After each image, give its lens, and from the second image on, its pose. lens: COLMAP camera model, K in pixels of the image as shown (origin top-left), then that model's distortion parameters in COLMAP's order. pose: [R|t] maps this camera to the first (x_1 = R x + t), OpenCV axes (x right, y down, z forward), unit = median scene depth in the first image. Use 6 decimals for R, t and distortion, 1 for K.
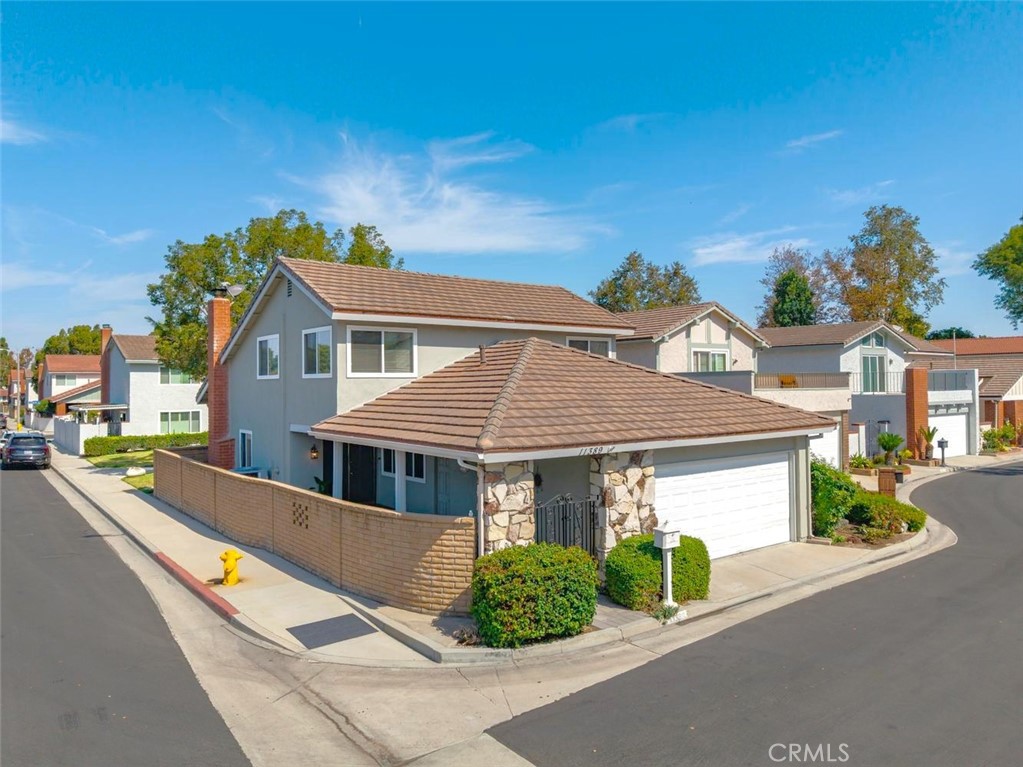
lens RADIAL K [[717.0, 0, 493.3], [0, 717.0, 367.0], [0, 0, 1]] dist [0.005581, -0.002888]
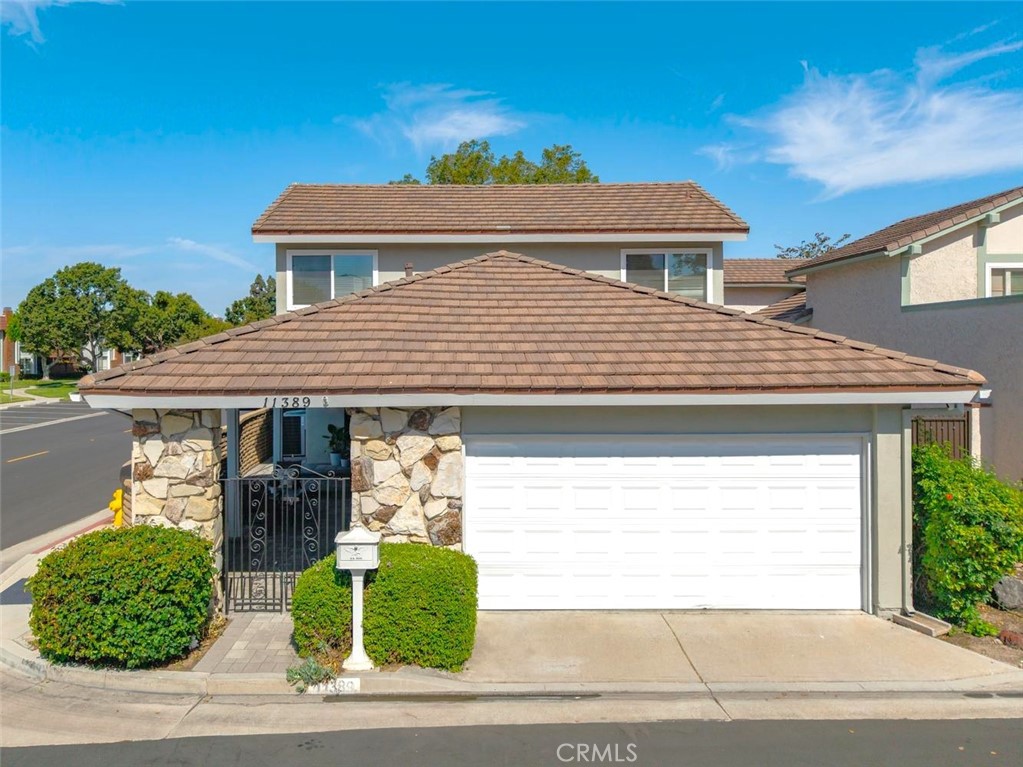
lens RADIAL K [[741.3, 0, 429.4], [0, 741.3, 341.1], [0, 0, 1]] dist [0.003472, -0.001472]
pose [[0.802996, 0.003350, -0.595976, 0.470158], [0.011741, 0.999701, 0.021439, 0.034628], [0.595869, -0.024213, 0.802716, 0.384490]]
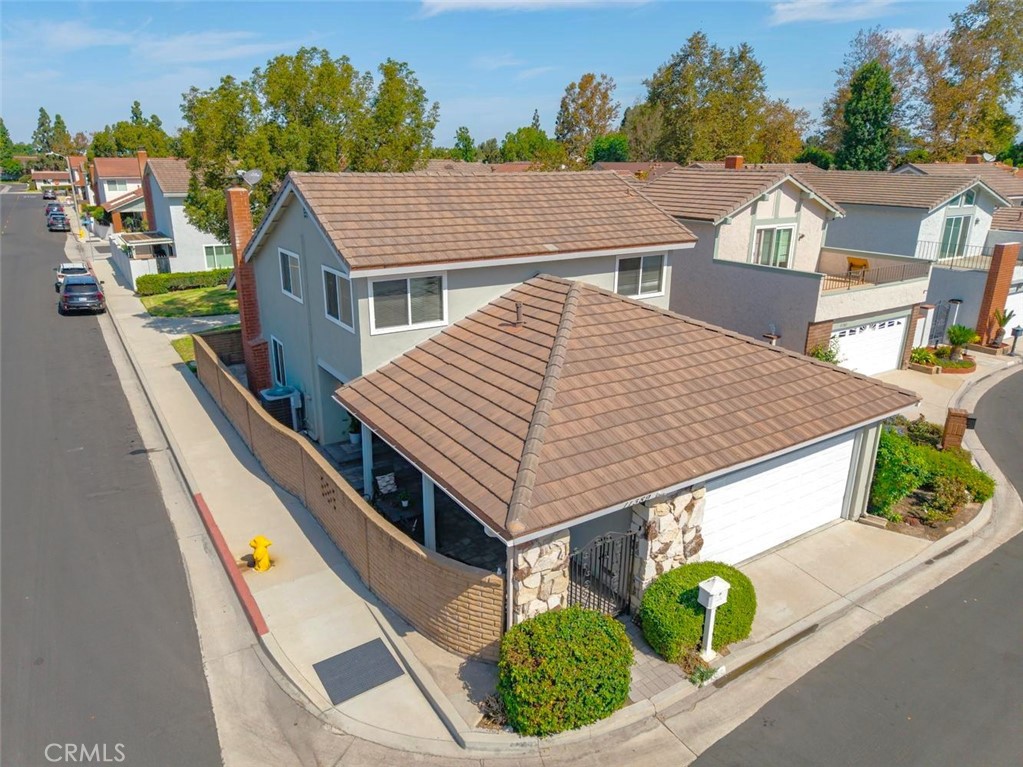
lens RADIAL K [[680.2, 0, 487.1], [0, 680.2, 382.4], [0, 0, 1]] dist [0.000969, 0.000461]
pose [[0.997387, 0.028629, -0.066334, 0.002476], [-0.004722, 0.942011, 0.335549, -0.219399], [0.072094, -0.334358, 0.939684, 0.179044]]
